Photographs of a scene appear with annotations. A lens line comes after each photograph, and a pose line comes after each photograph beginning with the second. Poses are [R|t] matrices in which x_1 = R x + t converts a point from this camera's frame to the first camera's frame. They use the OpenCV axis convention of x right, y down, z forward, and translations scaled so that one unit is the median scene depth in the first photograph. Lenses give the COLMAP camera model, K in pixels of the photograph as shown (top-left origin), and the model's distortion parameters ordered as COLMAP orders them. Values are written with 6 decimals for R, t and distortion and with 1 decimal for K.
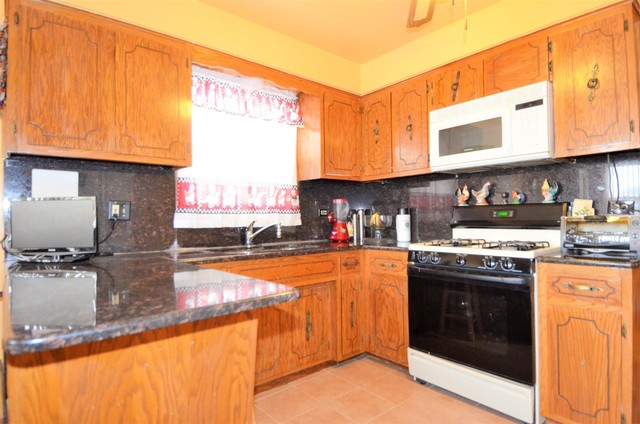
lens RADIAL K [[351.6, 0, 320.4], [0, 351.6, 212.2], [0, 0, 1]] dist [-0.039401, -0.001221]
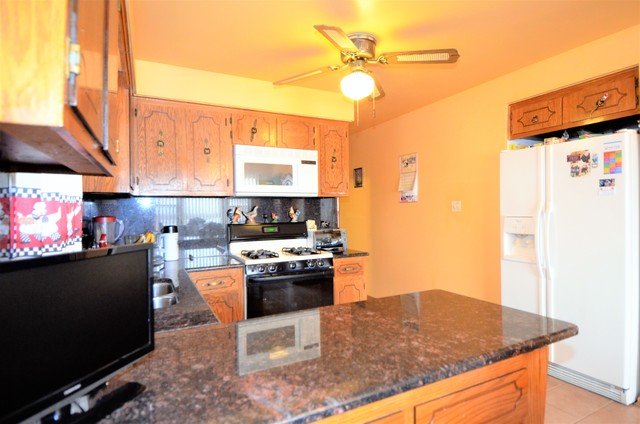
lens RADIAL K [[335.4, 0, 320.7], [0, 335.4, 212.8], [0, 0, 1]] dist [0.001365, 0.000147]
pose [[0.227099, 0.004425, 0.973862, -0.804014], [-0.004169, 0.999985, -0.003572, -0.063590], [-0.973863, -0.003249, 0.227114, 0.526144]]
